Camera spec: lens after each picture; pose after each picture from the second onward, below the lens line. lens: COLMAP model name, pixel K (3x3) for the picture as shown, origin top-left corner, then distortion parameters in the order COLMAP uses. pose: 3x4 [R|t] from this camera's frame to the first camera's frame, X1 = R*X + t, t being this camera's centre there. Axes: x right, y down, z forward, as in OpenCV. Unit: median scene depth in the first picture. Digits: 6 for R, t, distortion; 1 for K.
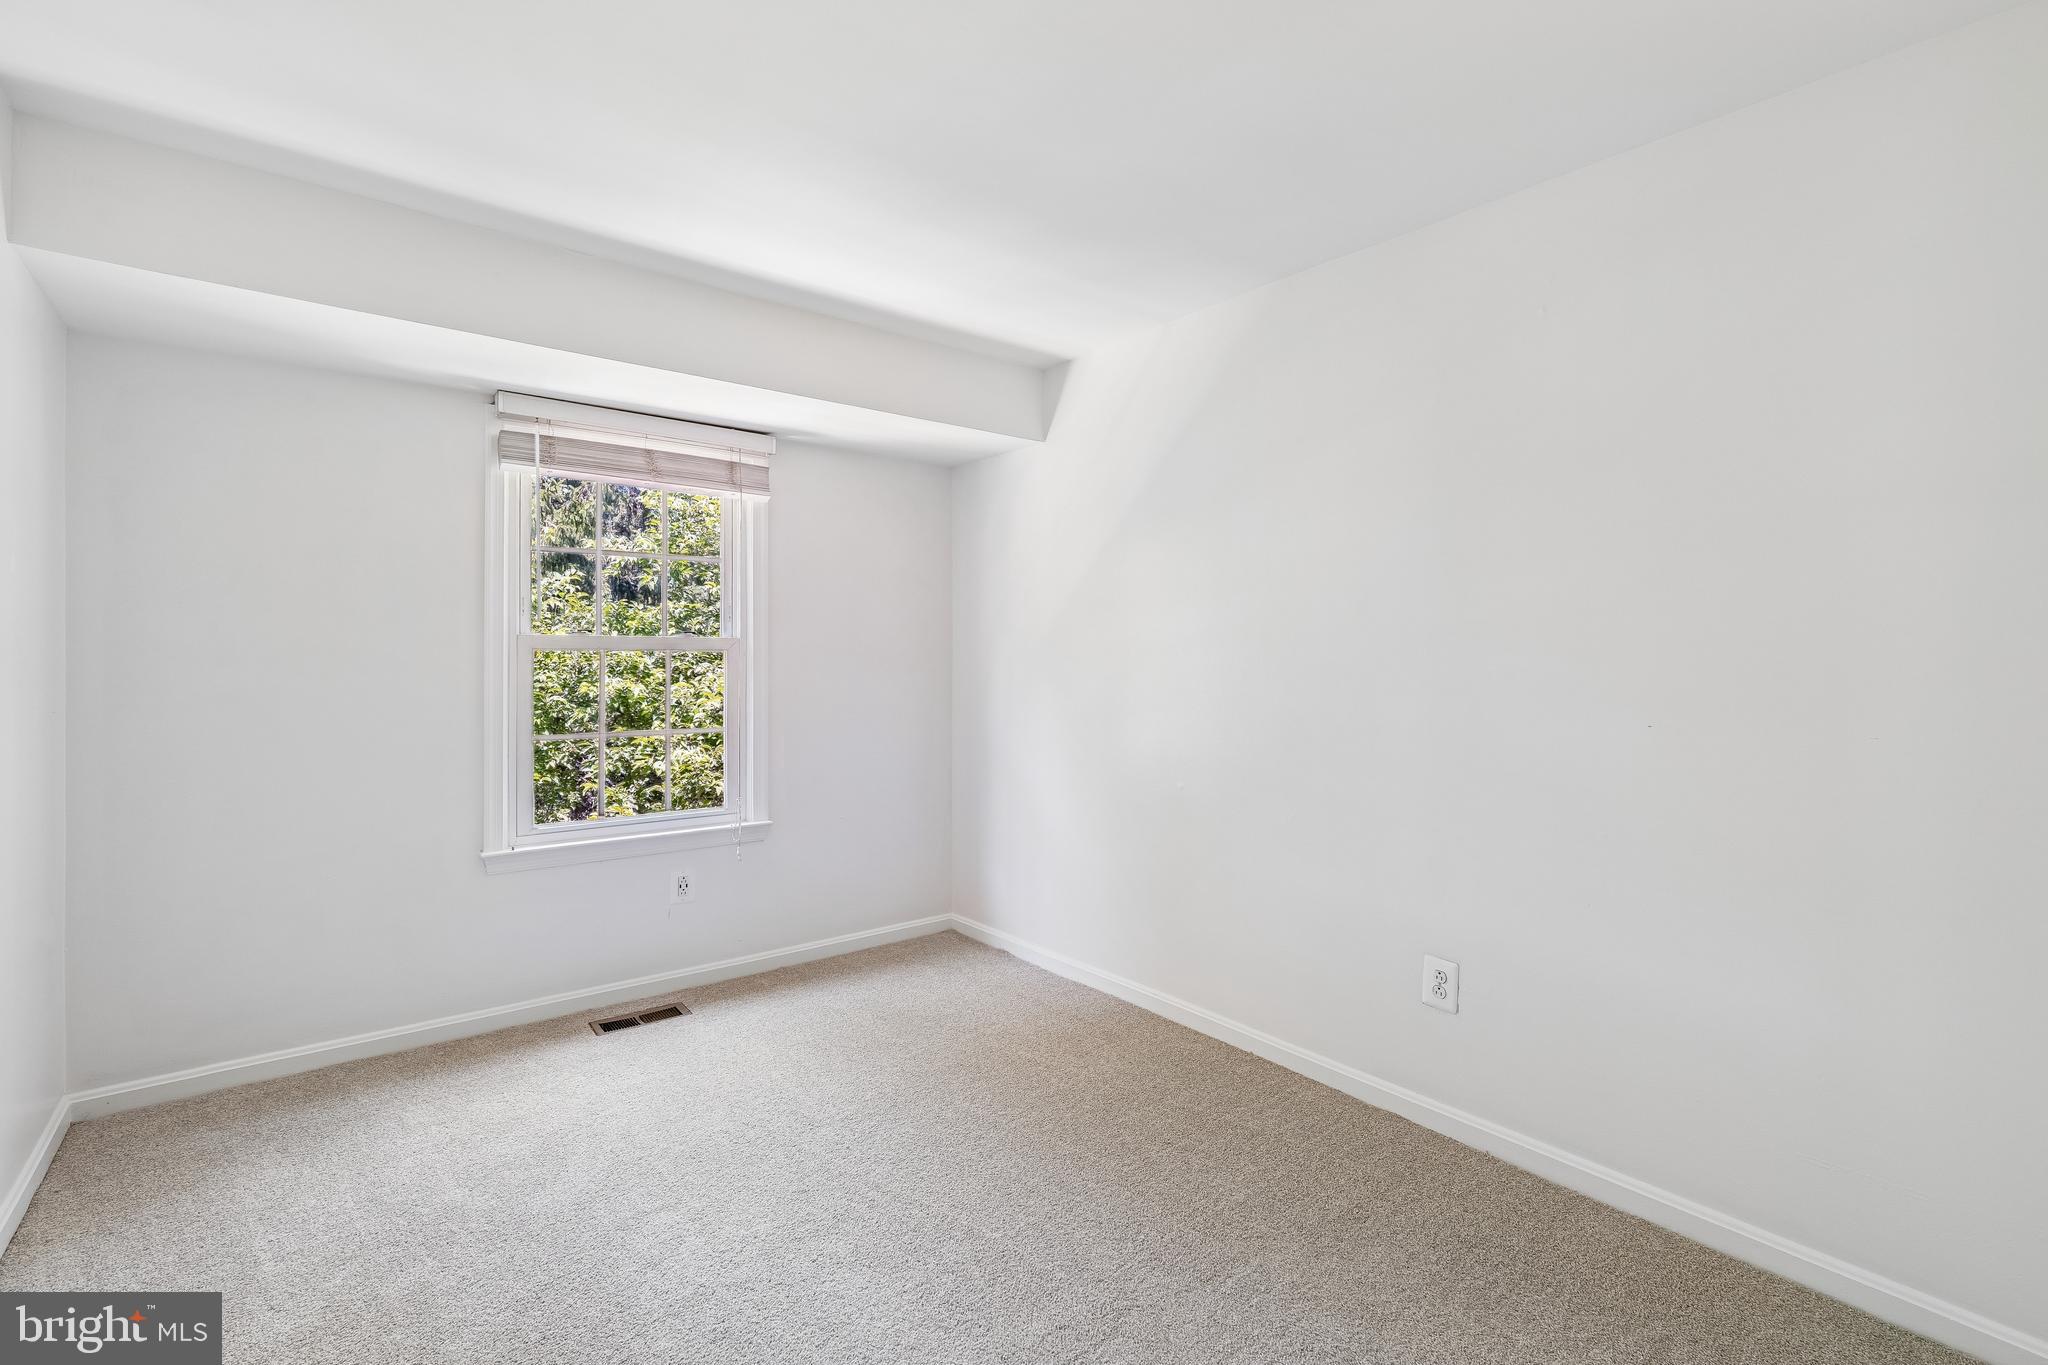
lens RADIAL K [[913.9, 0, 1015.5], [0, 913.9, 682.6], [0, 0, 1]] dist [-0.014709, 0.002319]
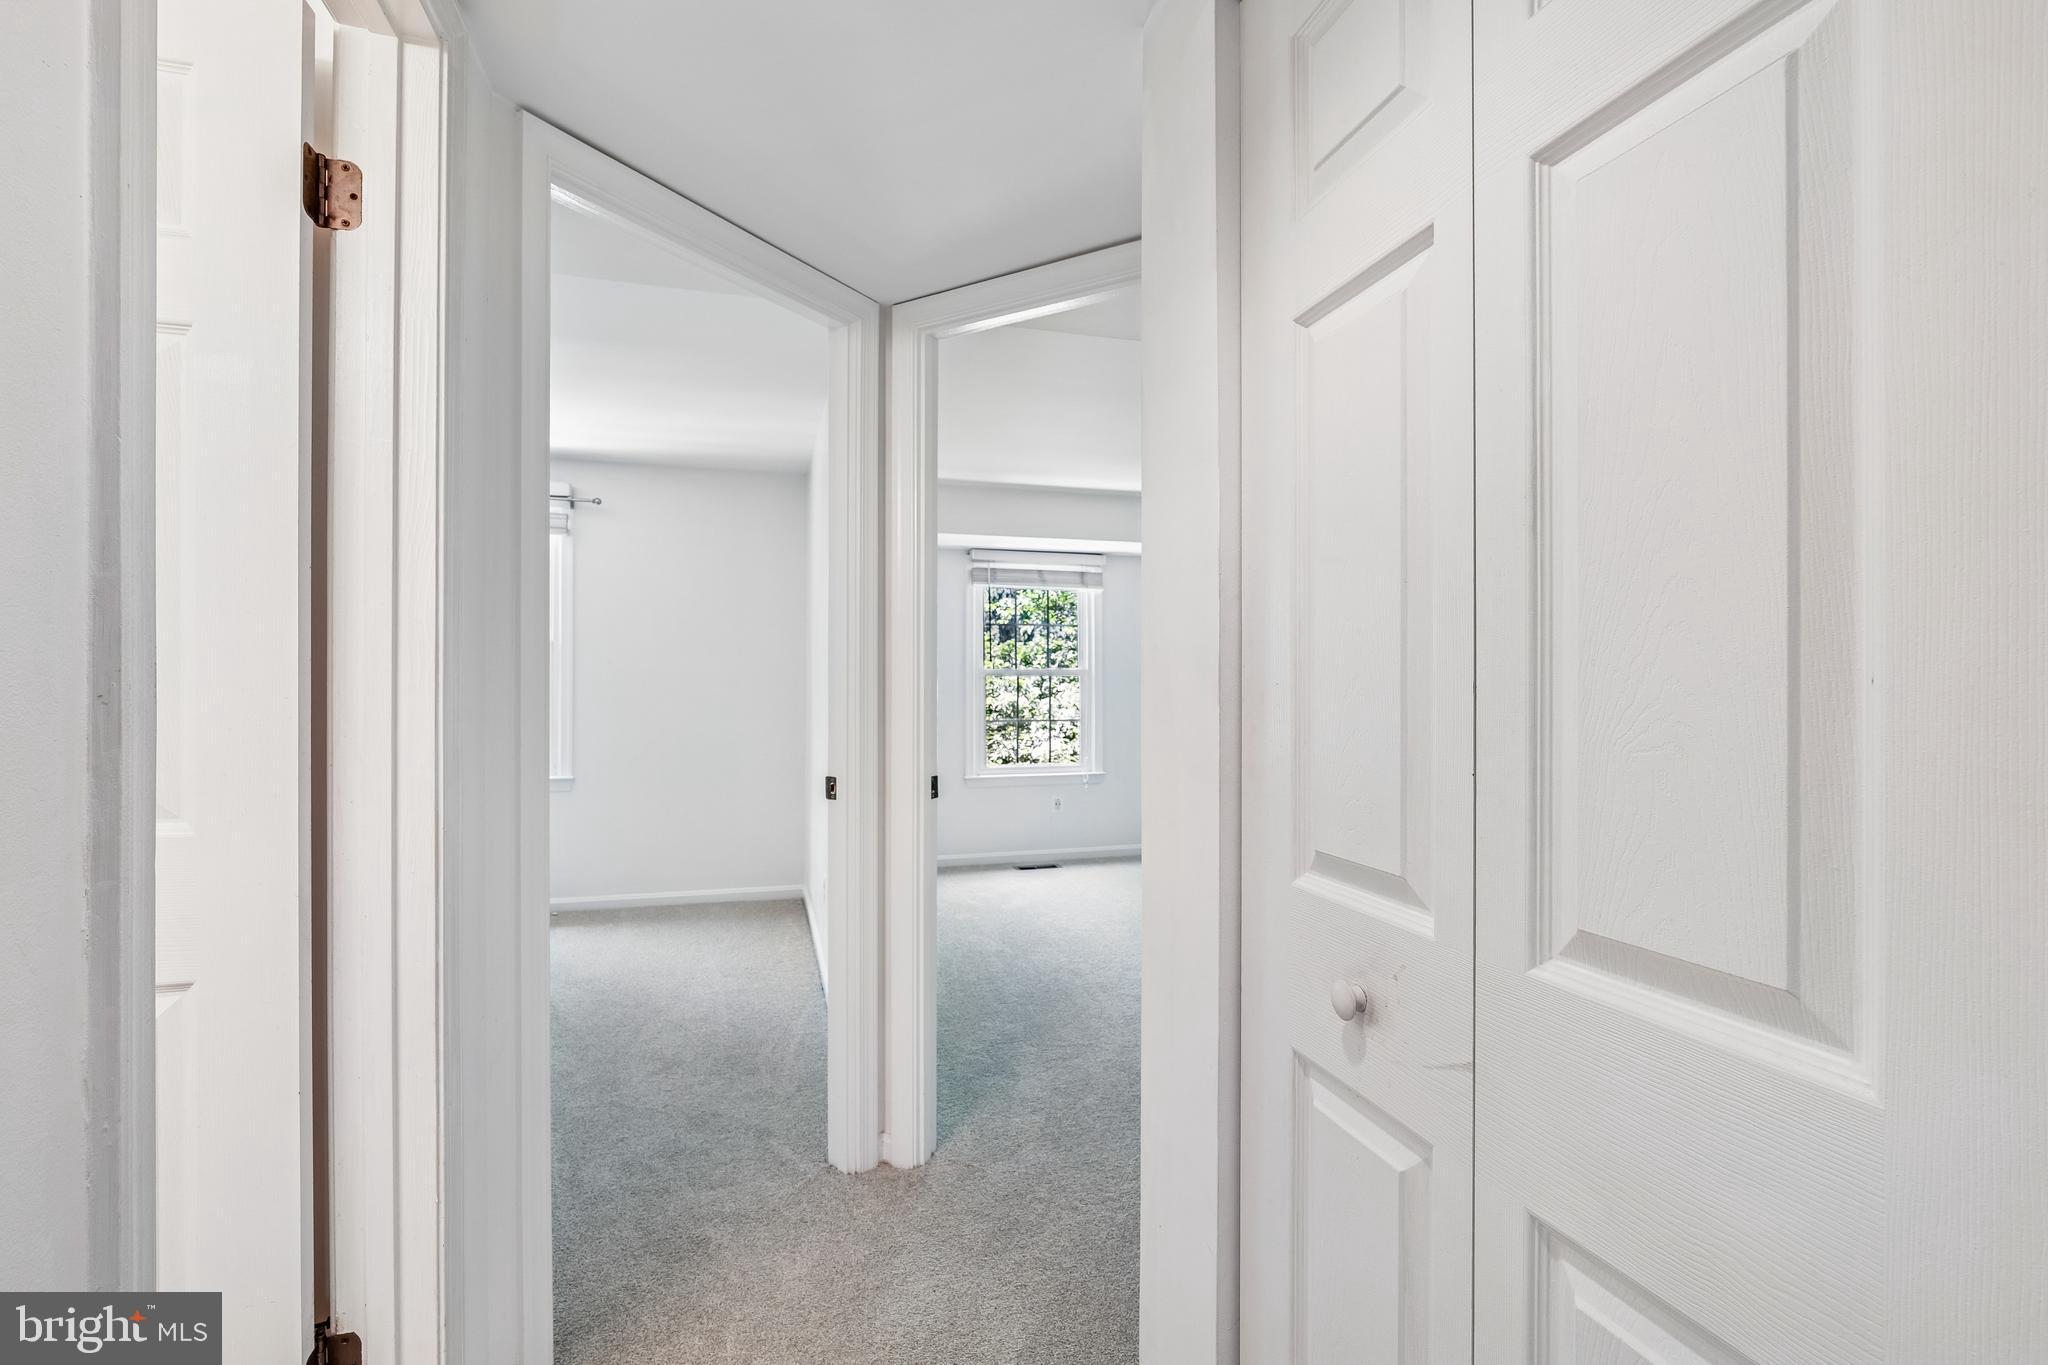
lens RADIAL K [[913.9, 0, 1023.4], [0, 913.9, 681.8], [0, 0, 1]] dist [-0.014709, 0.002319]
pose [[0.934030, -0.010537, -0.357039, 0.230674], [0.002048, 0.999706, -0.024146, 0.021967], [0.357188, 0.021821, 0.933777, -0.751004]]
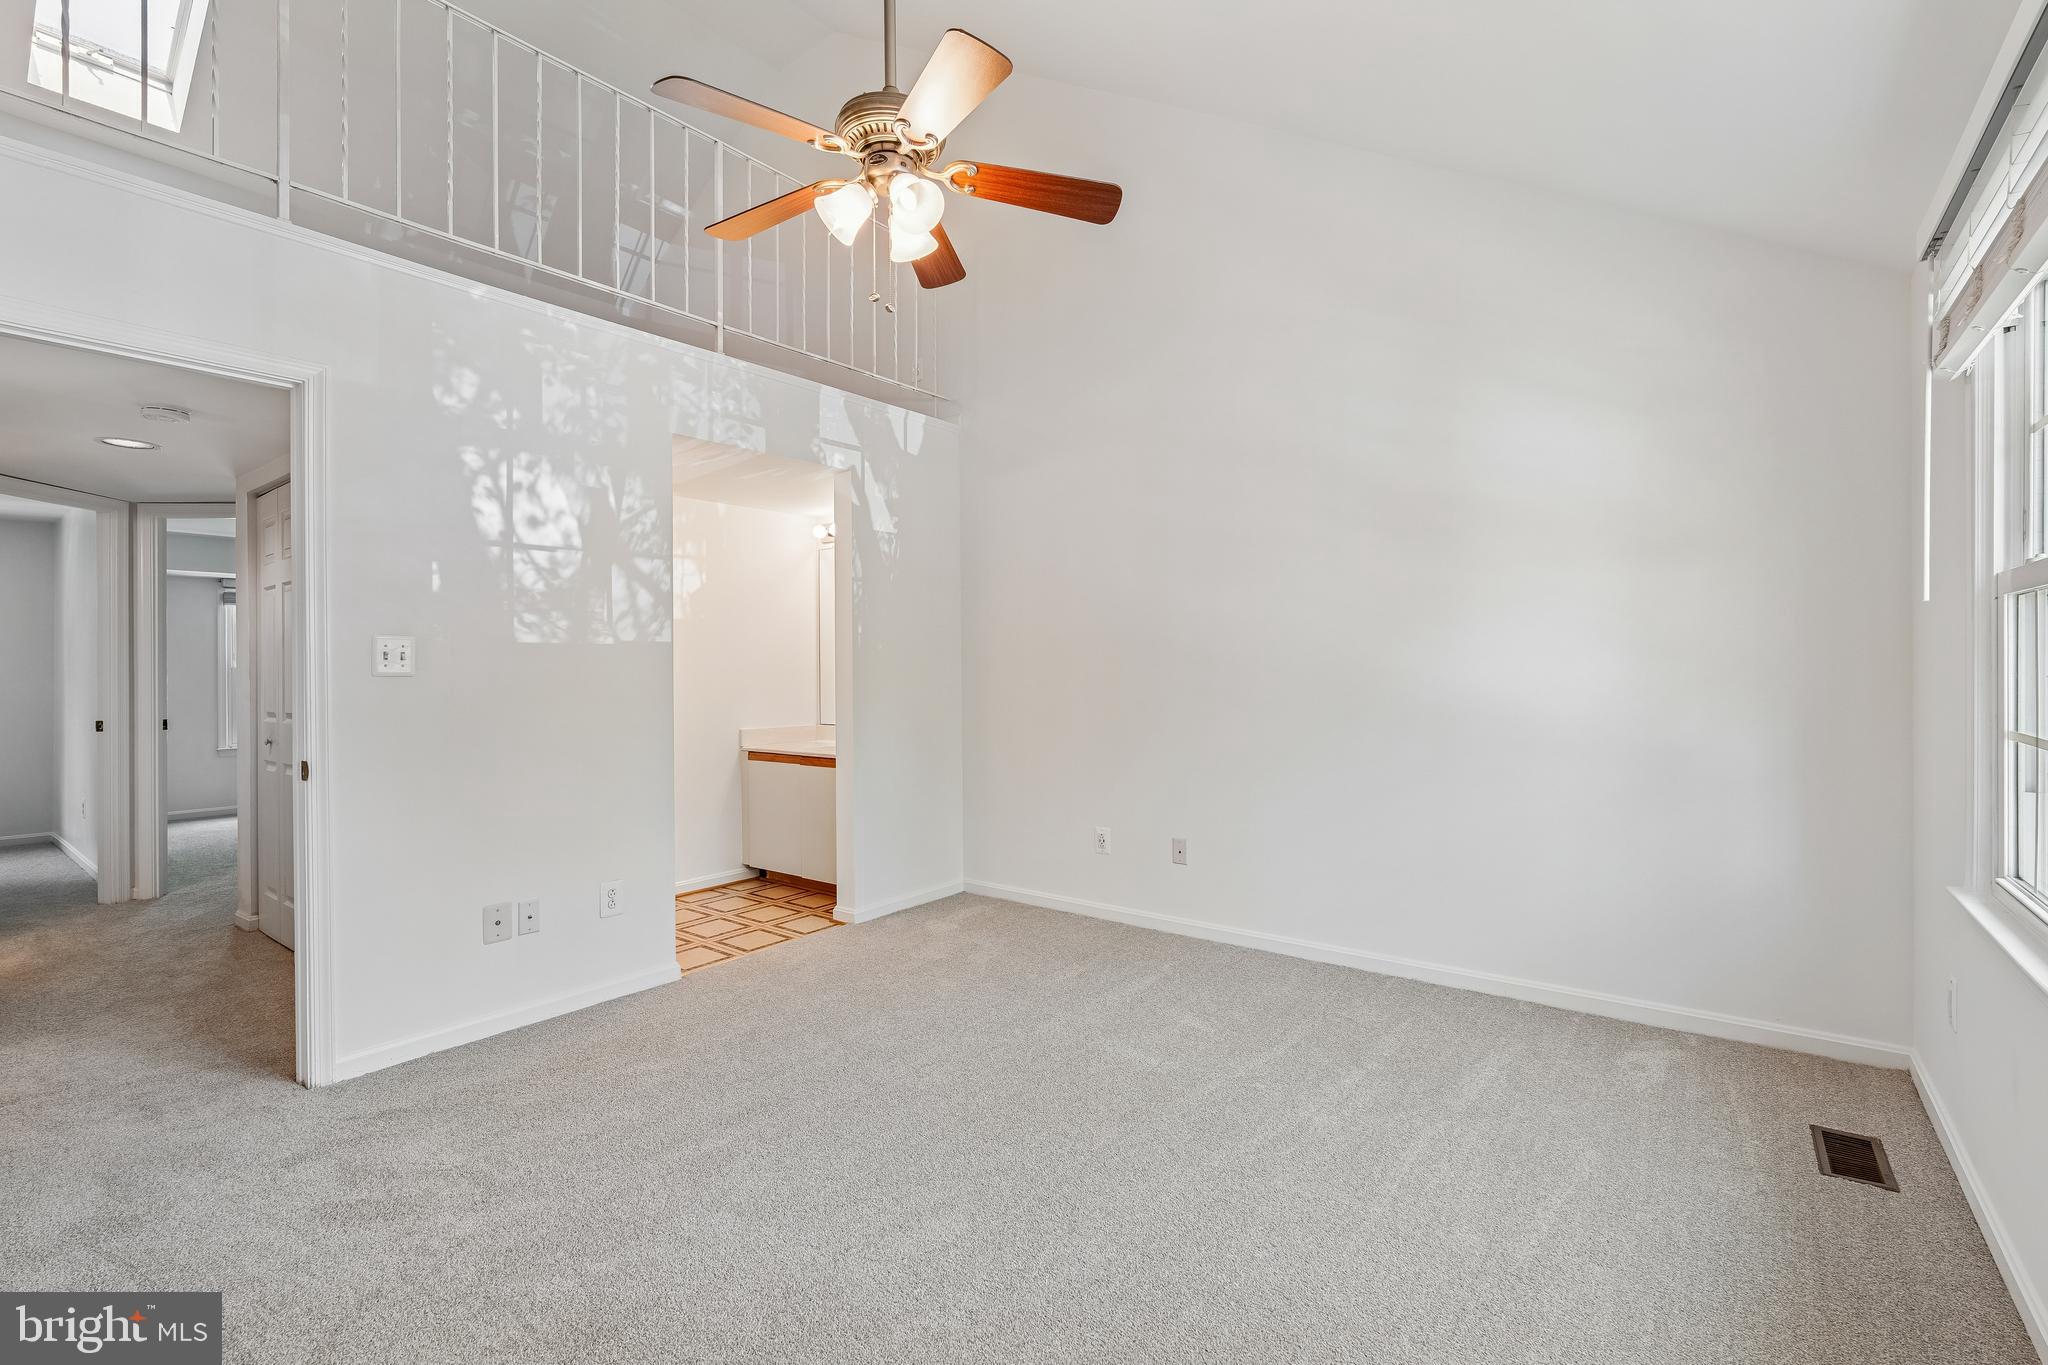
lens RADIAL K [[913.9, 0, 1020.0], [0, 913.9, 666.2], [0, 0, 1]] dist [-0.014709, 0.002319]
pose [[0.968281, -0.016707, 0.249303, 0.969673], [0.022787, 0.999509, -0.021520, 0.056578], [-0.248821, 0.026519, 0.968186, -2.014717]]
